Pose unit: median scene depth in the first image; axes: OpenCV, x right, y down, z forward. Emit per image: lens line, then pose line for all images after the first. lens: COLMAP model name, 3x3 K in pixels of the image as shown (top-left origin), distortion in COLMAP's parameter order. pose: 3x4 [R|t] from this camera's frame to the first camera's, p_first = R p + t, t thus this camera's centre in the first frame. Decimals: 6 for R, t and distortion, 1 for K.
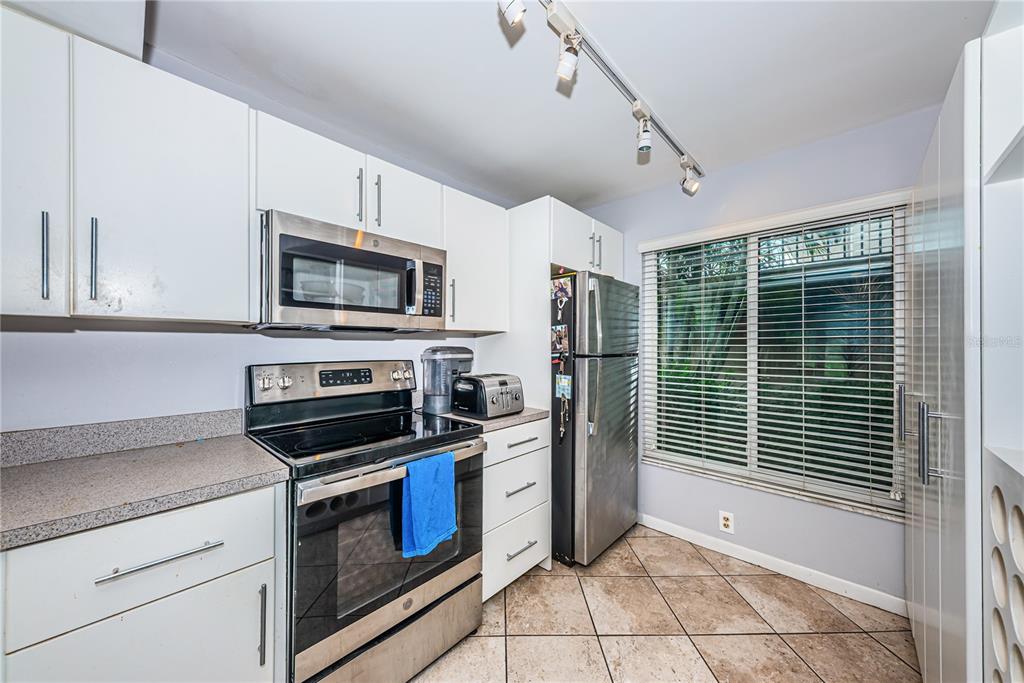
lens RADIAL K [[367.2, 0, 511.3], [0, 367.2, 343.5], [0, 0, 1]] dist [-0.000889, -0.000309]
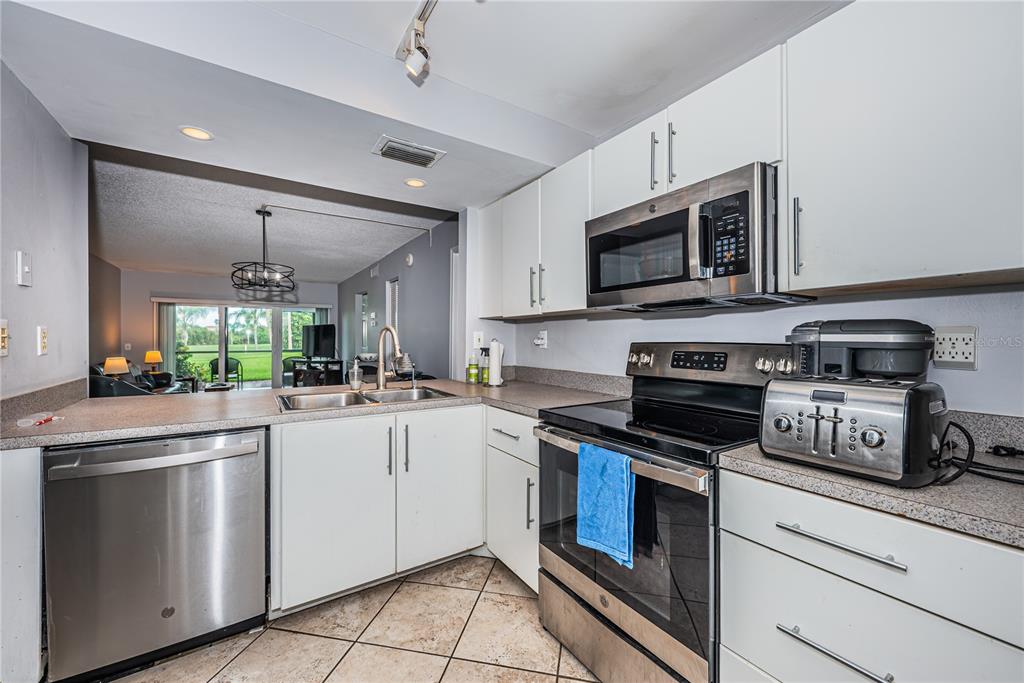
lens RADIAL K [[387.7, 0, 532.1], [0, 387.7, 344.0], [0, 0, 1]] dist [-0.001713, -0.000286]
pose [[-0.211195, 0.008424, -0.977408, 0.543258], [0.007634, 0.999947, 0.006969, 0.041598], [0.977414, -0.005990, -0.211248, 0.795007]]
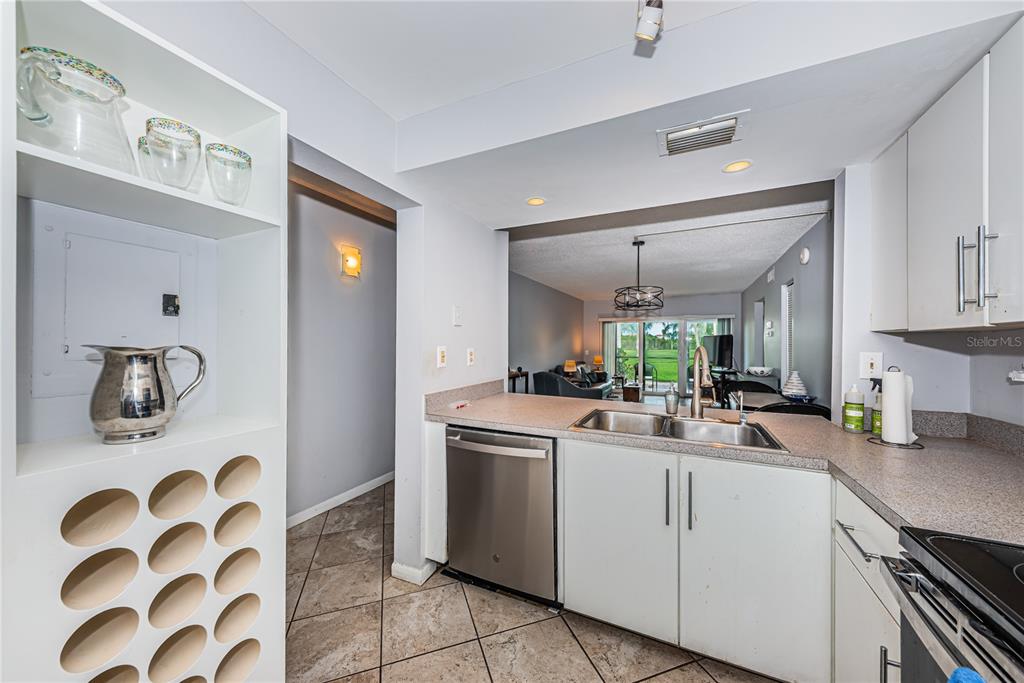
lens RADIAL K [[367.2, 0, 512.1], [0, 367.2, 343.7], [0, 0, 1]] dist [-0.000889, -0.000309]
pose [[-0.954736, -0.014848, -0.297083, 0.221430], [-0.012191, 0.999867, -0.010794, -0.001872], [0.297204, -0.006684, -0.954791, 0.892958]]
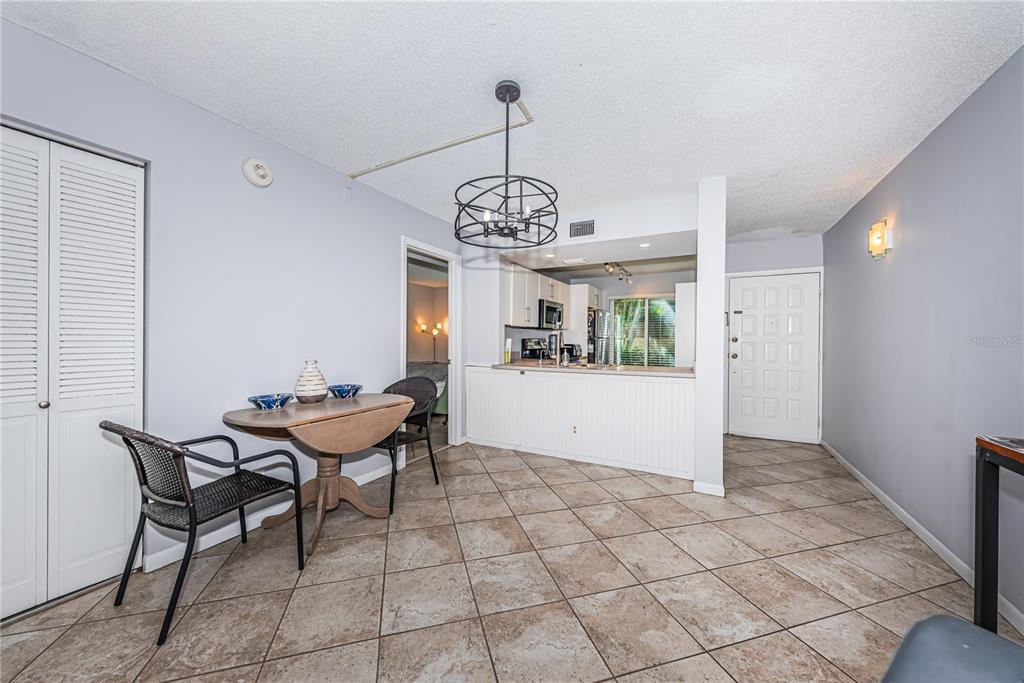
lens RADIAL K [[376.6, 0, 513.8], [0, 376.6, 338.2], [0, 0, 1]] dist [-0.000575, -0.000003]
pose [[0.965350, 0.001622, 0.260953, -1.489803], [-0.003720, 0.999965, 0.007545, 0.020148], [-0.260931, -0.008254, 0.965322, -2.107022]]
